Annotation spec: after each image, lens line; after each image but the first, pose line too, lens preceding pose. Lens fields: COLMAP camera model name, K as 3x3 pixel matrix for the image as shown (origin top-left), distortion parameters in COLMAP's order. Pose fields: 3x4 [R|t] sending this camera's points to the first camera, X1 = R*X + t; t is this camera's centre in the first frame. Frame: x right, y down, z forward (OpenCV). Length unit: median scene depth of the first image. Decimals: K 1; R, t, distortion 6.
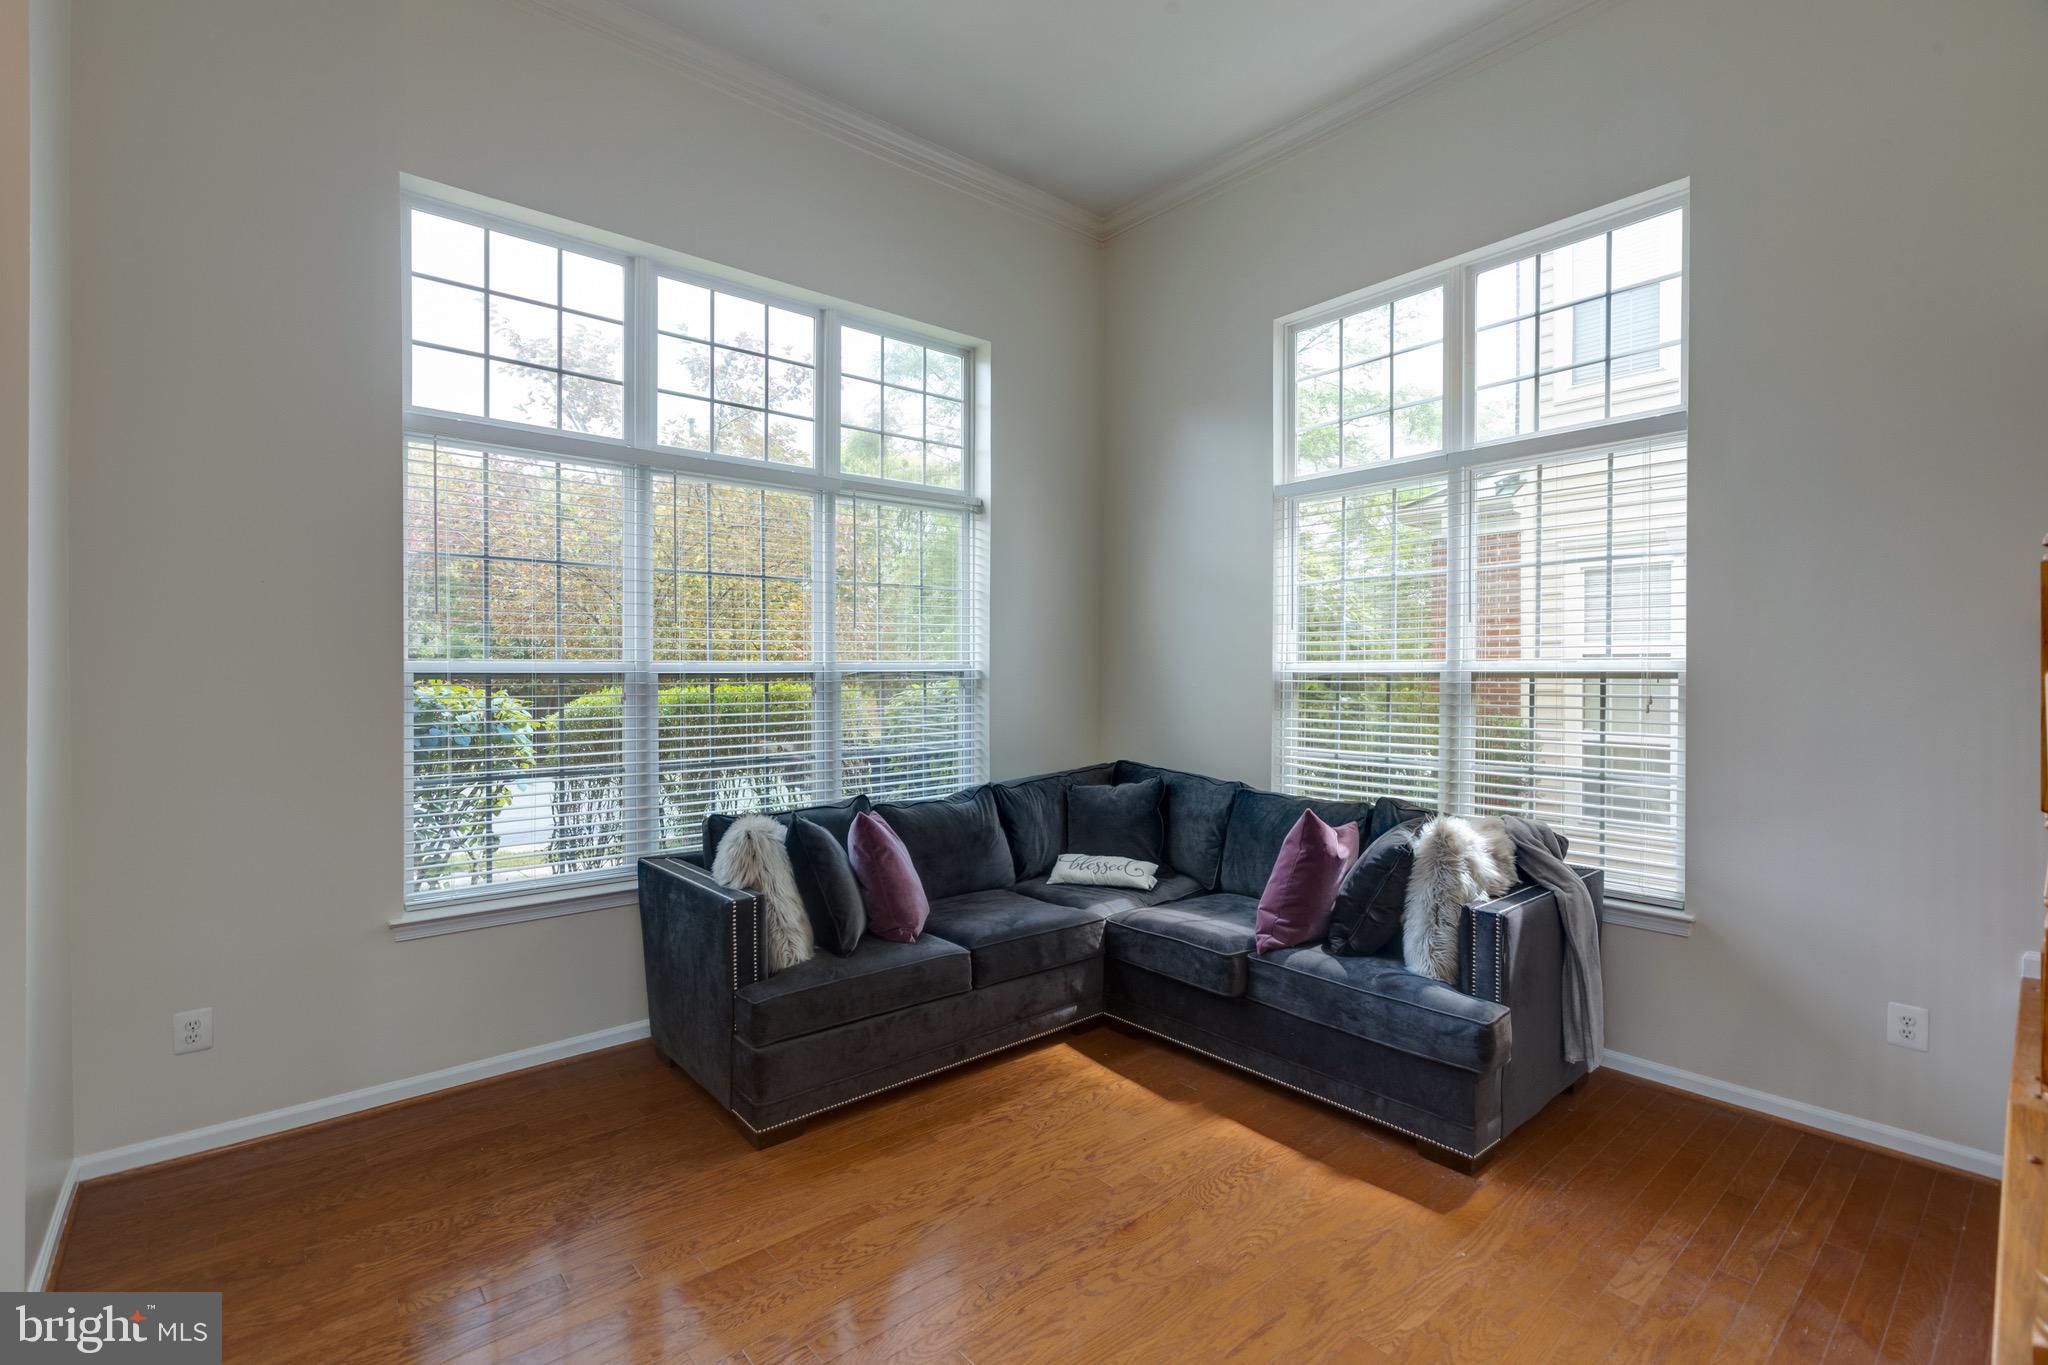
lens RADIAL K [[919.9, 0, 1023.9], [0, 919.9, 677.4], [0, 0, 1]] dist [-0.008062, -0.000445]
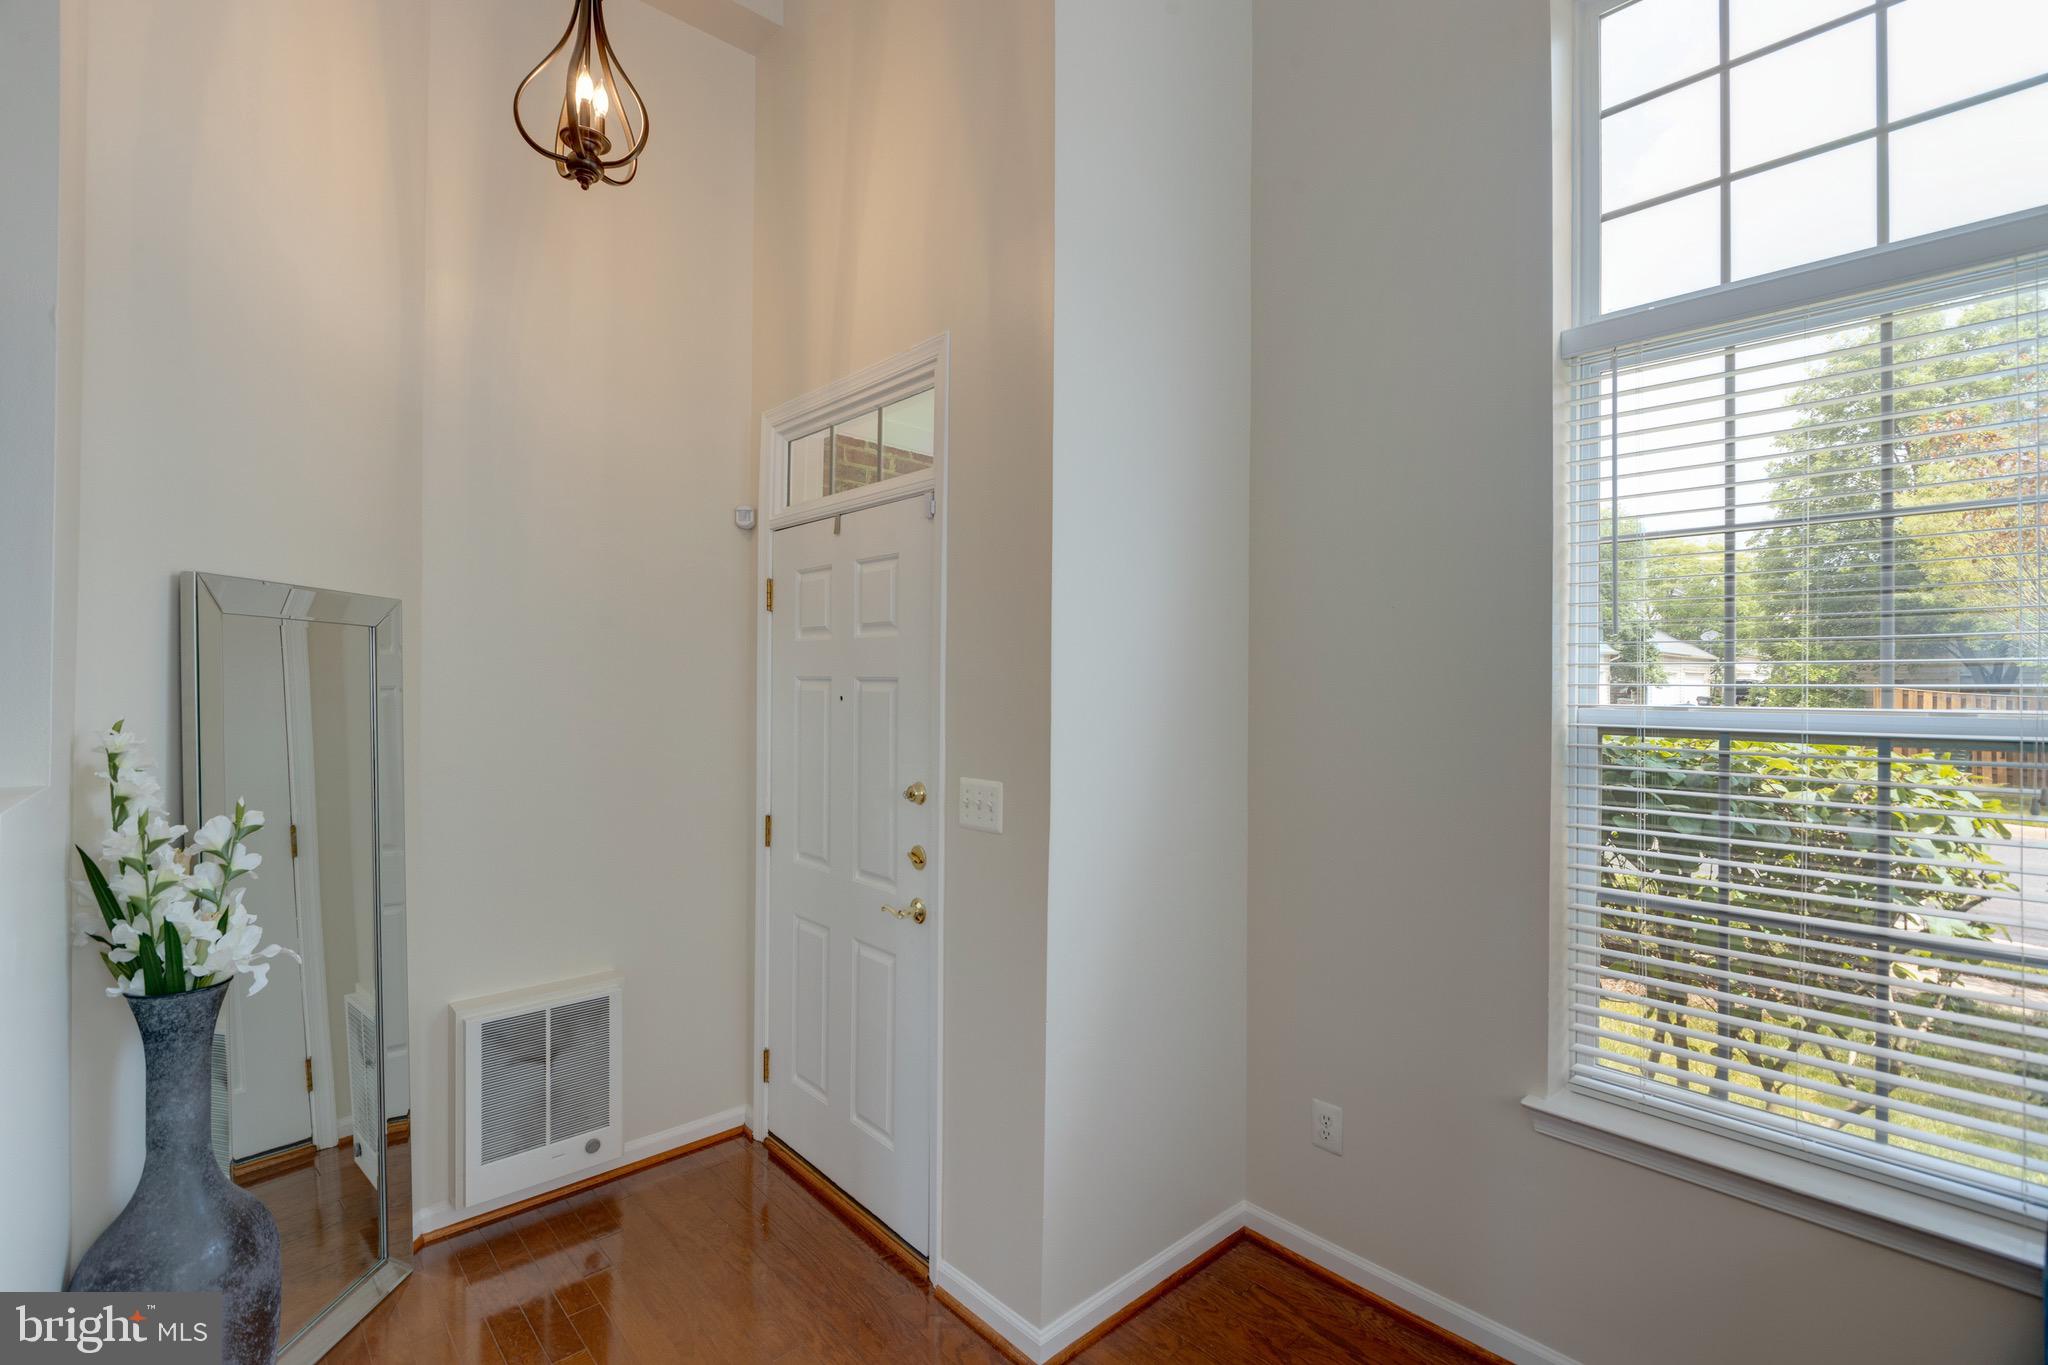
lens RADIAL K [[919.9, 0, 1022.1], [0, 919.9, 678.7], [0, 0, 1]] dist [-0.008062, -0.000445]
pose [[0.028814, -0.004665, -0.999574, -0.027463], [-0.013069, 0.999902, -0.005043, -0.025905], [0.999499, 0.013209, 0.028750, 0.513289]]
